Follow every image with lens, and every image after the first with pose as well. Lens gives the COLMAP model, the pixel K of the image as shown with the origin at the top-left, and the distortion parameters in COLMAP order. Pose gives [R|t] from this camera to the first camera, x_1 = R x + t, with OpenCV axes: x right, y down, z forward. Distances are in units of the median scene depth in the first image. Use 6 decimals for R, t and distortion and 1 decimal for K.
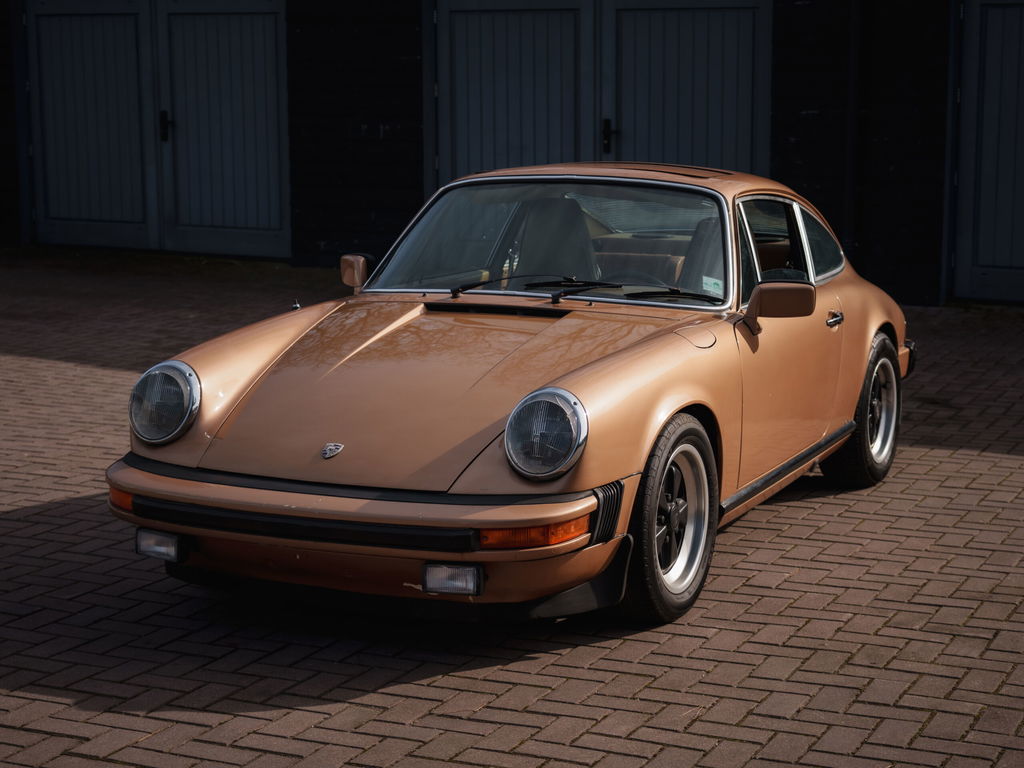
lens RADIAL K [[2152.6, 0, 517.9], [0, 2152.6, 380.3], [0, 0, 1]] dist [0.003908, 0.000000]
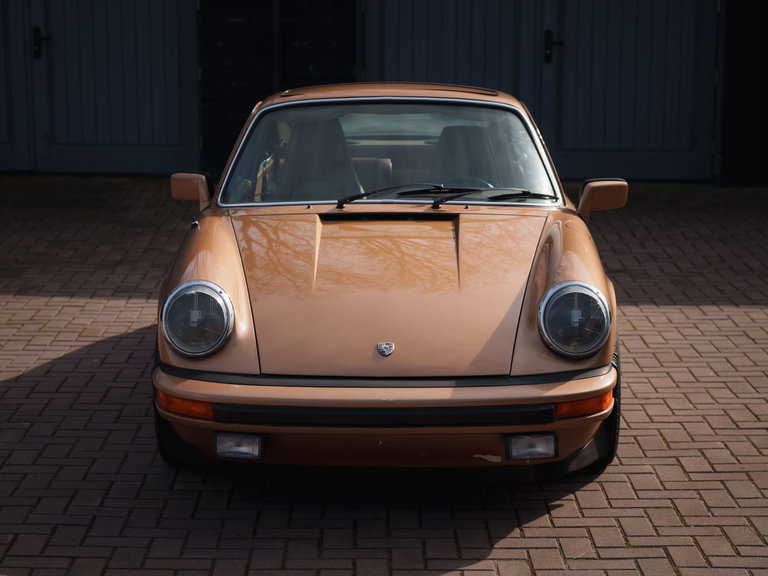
lens RADIAL K [[1971.2, 0, 359.5], [0, 1971.2, 264.4], [0, 0, 1]] dist [-0.017555, 0.000000]
pose [[0.911767, -0.069807, 0.404733, -0.455784], [0.064459, 0.997559, 0.026844, -0.036516], [-0.405619, 0.001613, 0.914041, 0.030087]]
